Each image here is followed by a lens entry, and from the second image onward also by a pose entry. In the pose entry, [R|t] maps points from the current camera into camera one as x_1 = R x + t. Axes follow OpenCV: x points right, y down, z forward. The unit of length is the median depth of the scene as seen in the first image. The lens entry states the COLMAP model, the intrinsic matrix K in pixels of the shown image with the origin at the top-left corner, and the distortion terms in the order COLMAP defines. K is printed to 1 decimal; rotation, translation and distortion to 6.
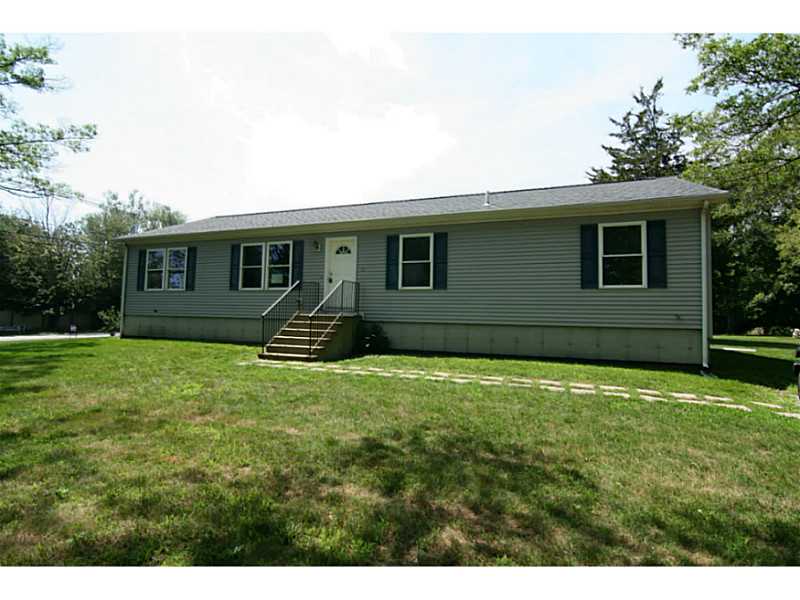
lens RADIAL K [[397.0, 0, 400.0], [0, 397.0, 300.0], [0, 0, 1]] dist [-0.000397, 0.000028]
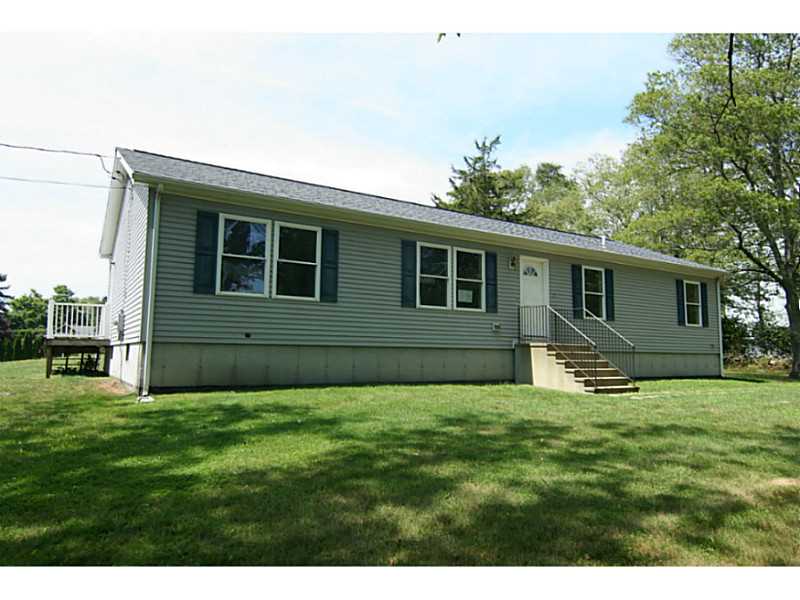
lens RADIAL K [[543.8, 0, 400.0], [0, 543.8, 300.0], [0, 0, 1]] dist [0.002713, 0.000323]
pose [[0.608802, 0.055404, 0.791385, -0.904669], [-0.048332, 0.998296, -0.032708, -0.004427], [-0.791848, -0.018336, 0.610442, 0.337522]]
